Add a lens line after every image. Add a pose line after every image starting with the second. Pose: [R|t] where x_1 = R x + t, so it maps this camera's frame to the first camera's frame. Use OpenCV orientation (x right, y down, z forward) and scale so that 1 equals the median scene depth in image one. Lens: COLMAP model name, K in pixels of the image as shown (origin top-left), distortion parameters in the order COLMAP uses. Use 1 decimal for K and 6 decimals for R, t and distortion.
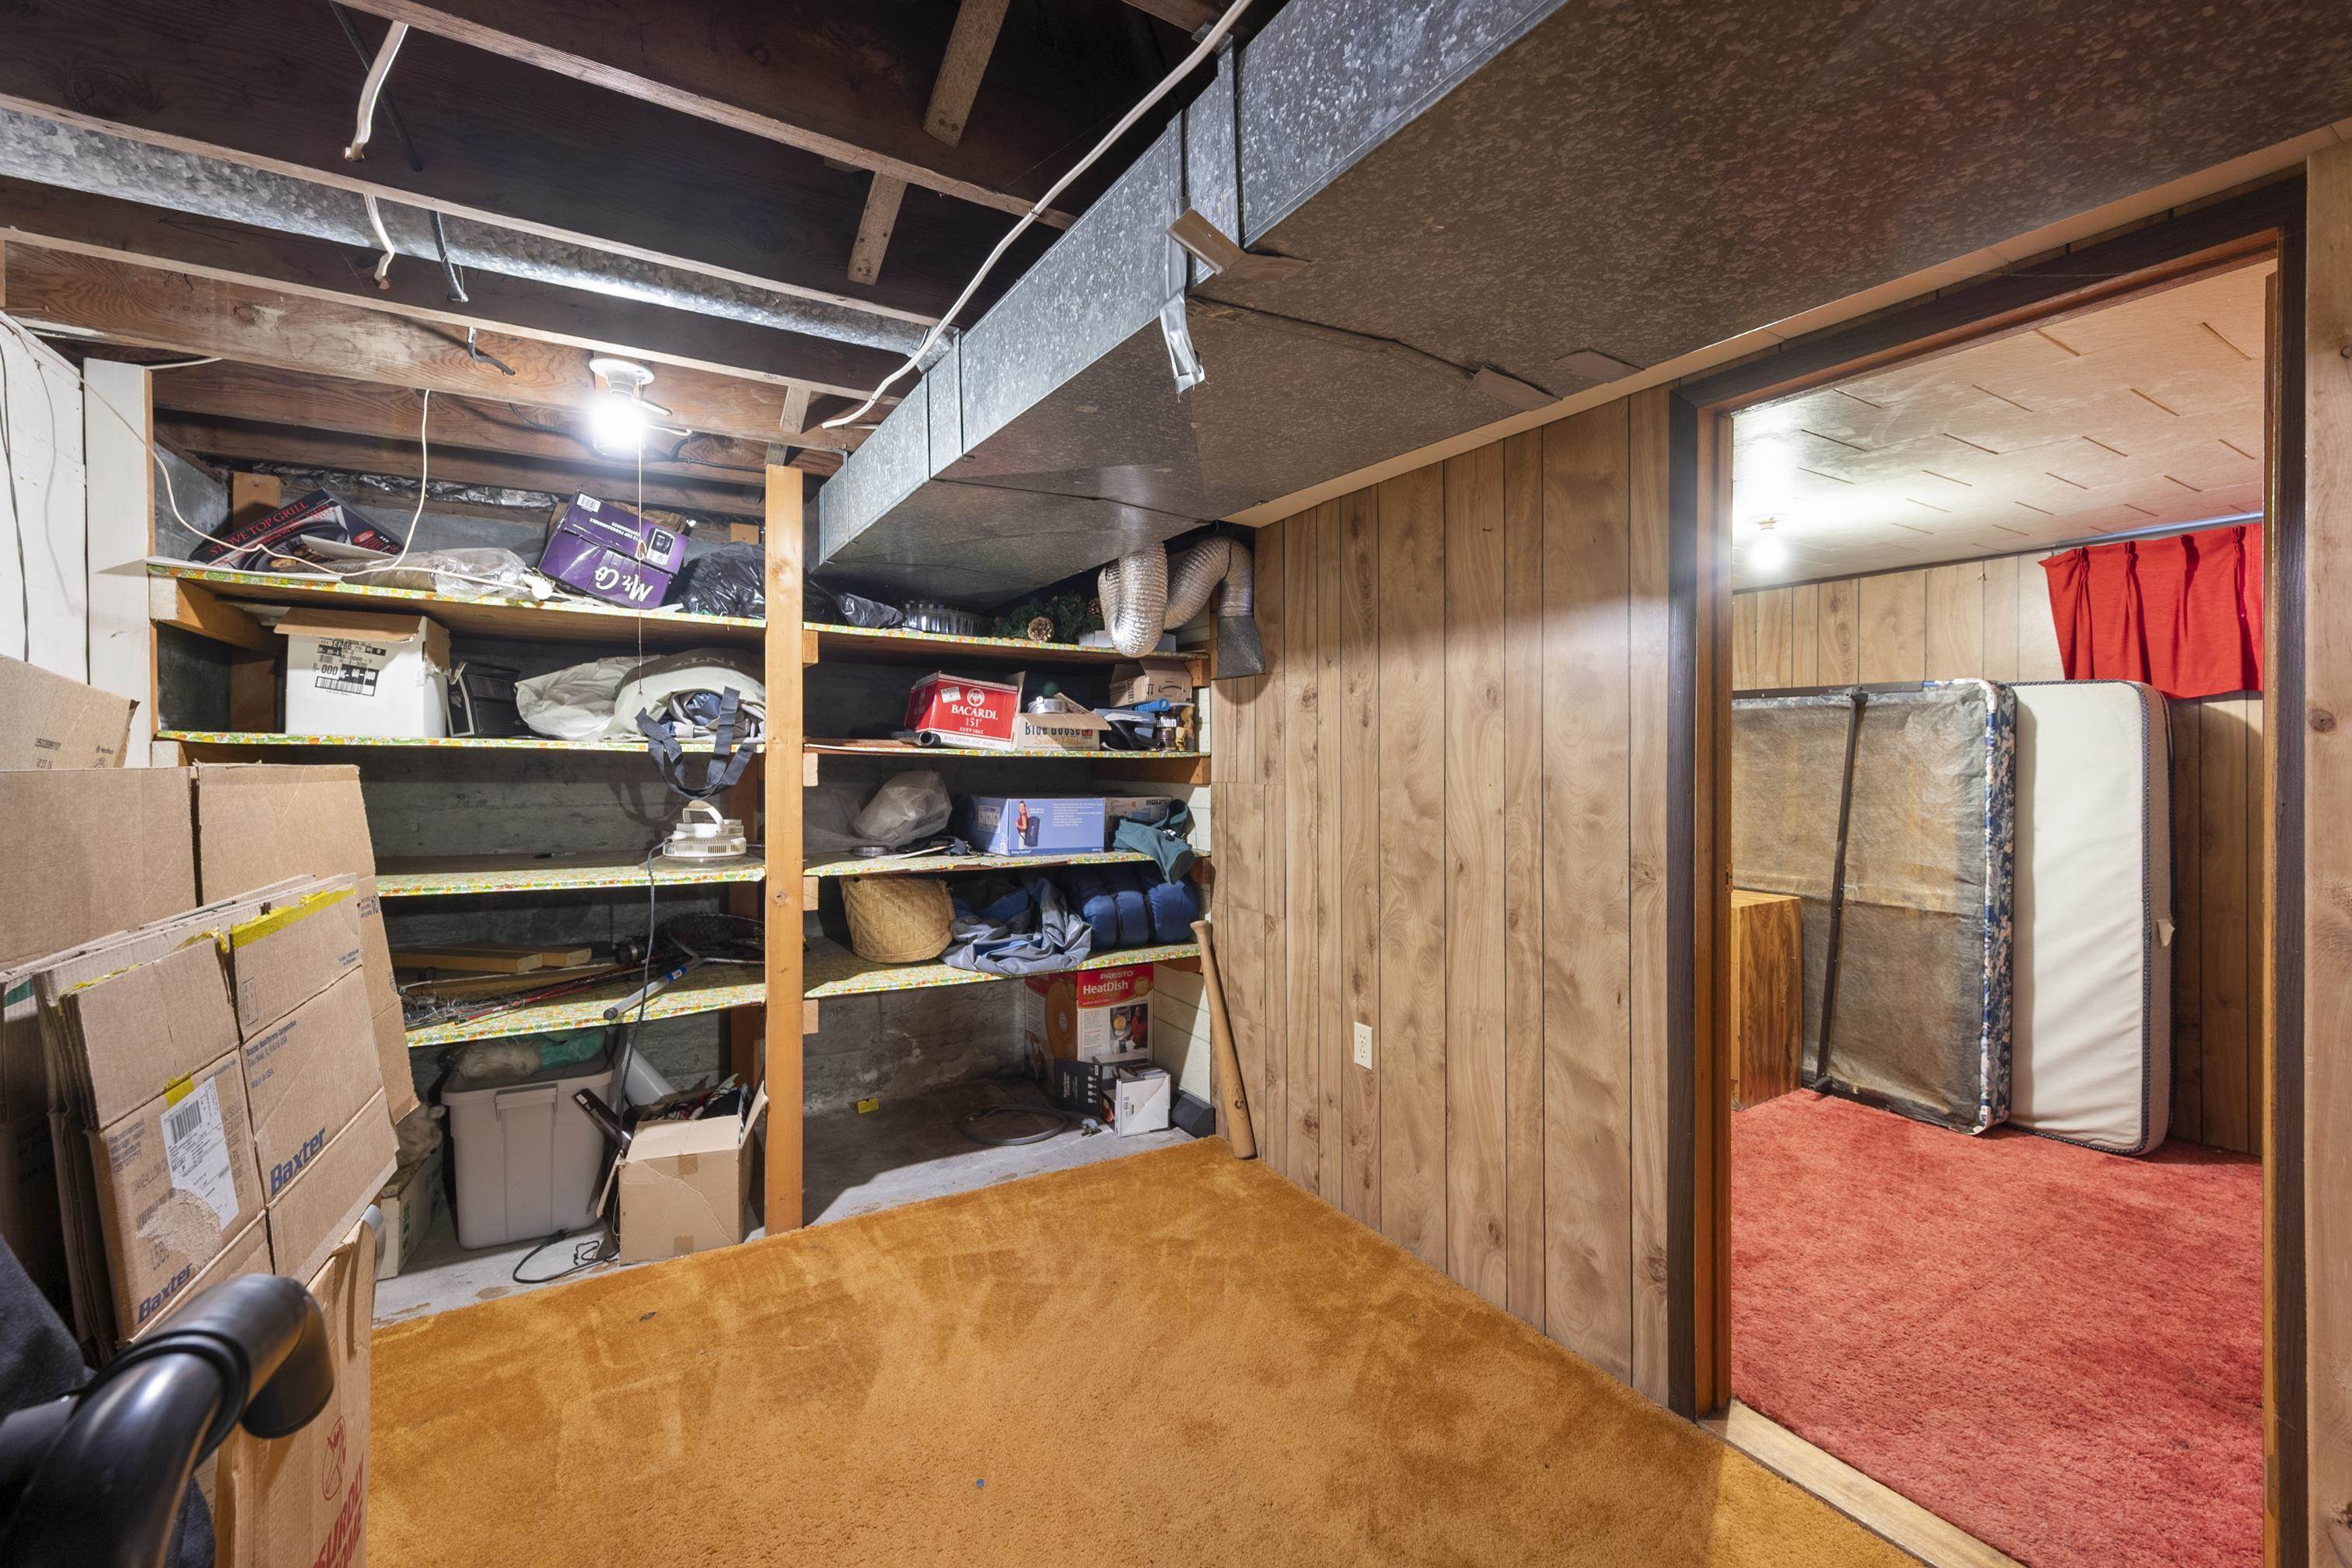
lens RADIAL K [[928.7, 0, 1180.6], [0, 928.7, 758.2], [0, 0, 1]] dist [0.000213, -0.000200]
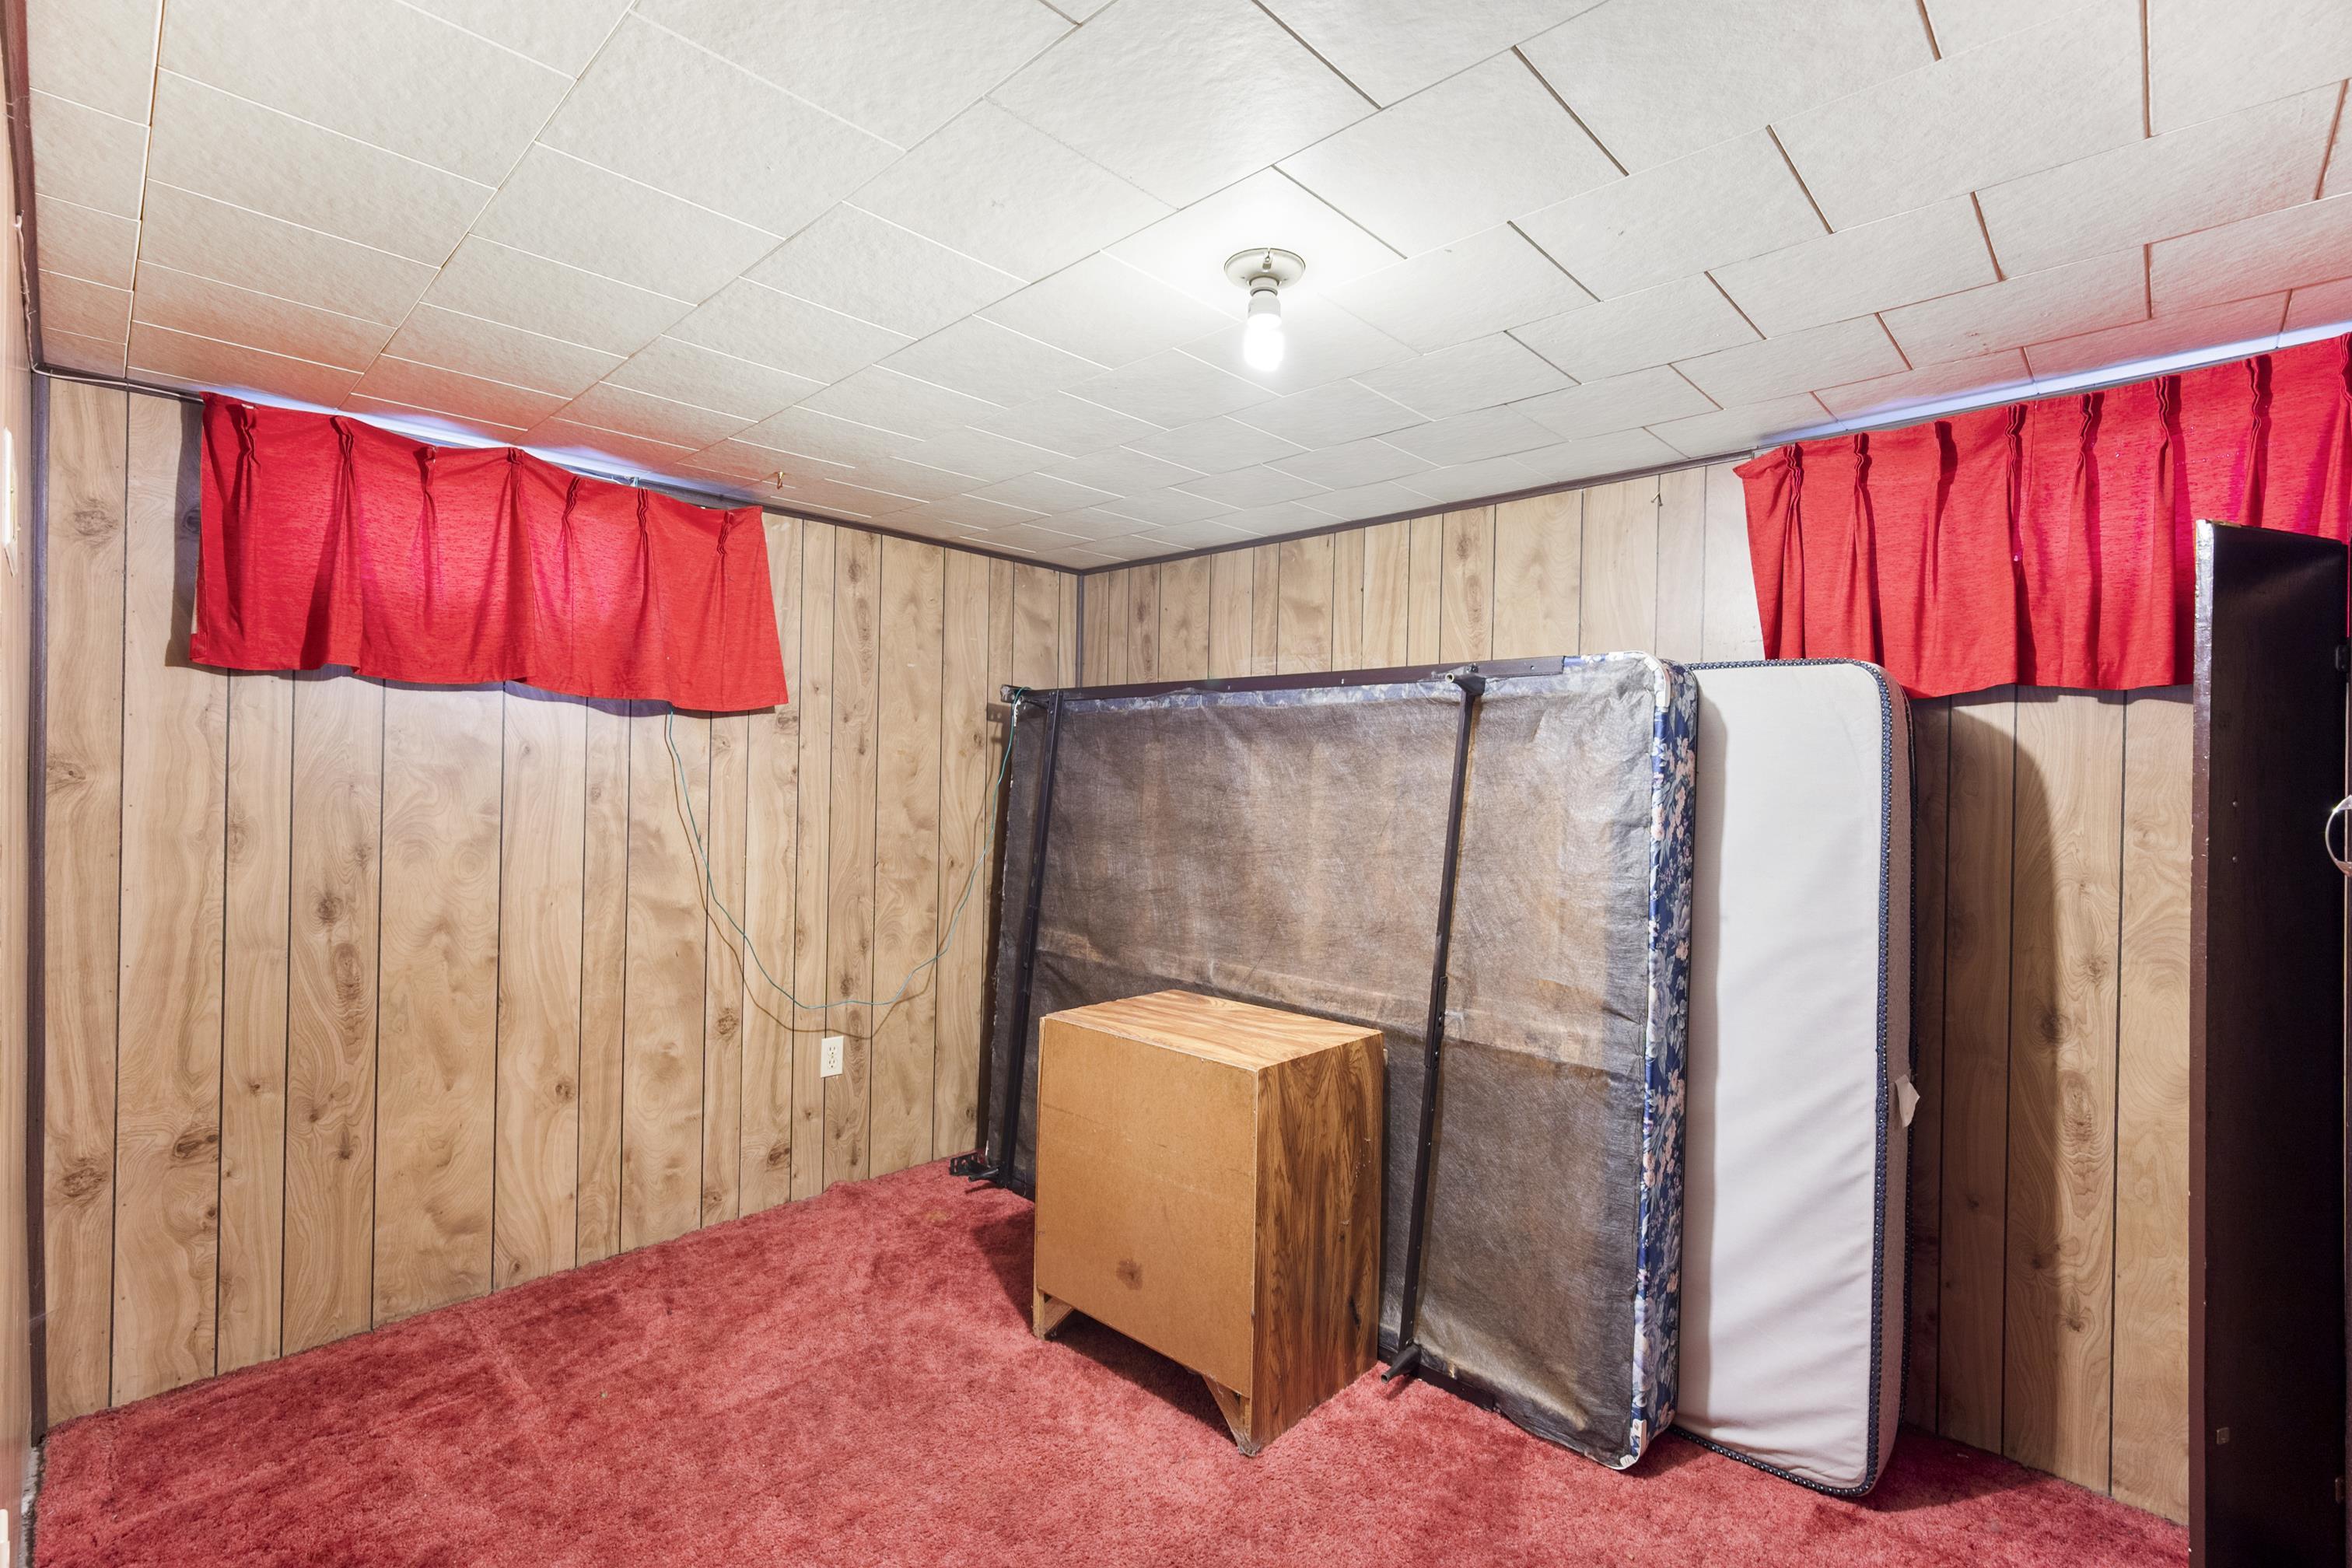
lens RADIAL K [[1077.3, 0, 1177.0], [0, 1077.3, 791.6], [0, 0, 1]] dist [-0.001395, 0.001313]
pose [[0.959916, 0.013860, 0.279944, 0.399696], [-0.016168, 0.999852, 0.005937, -0.000363], [-0.279820, -0.010225, 0.959998, 0.444877]]
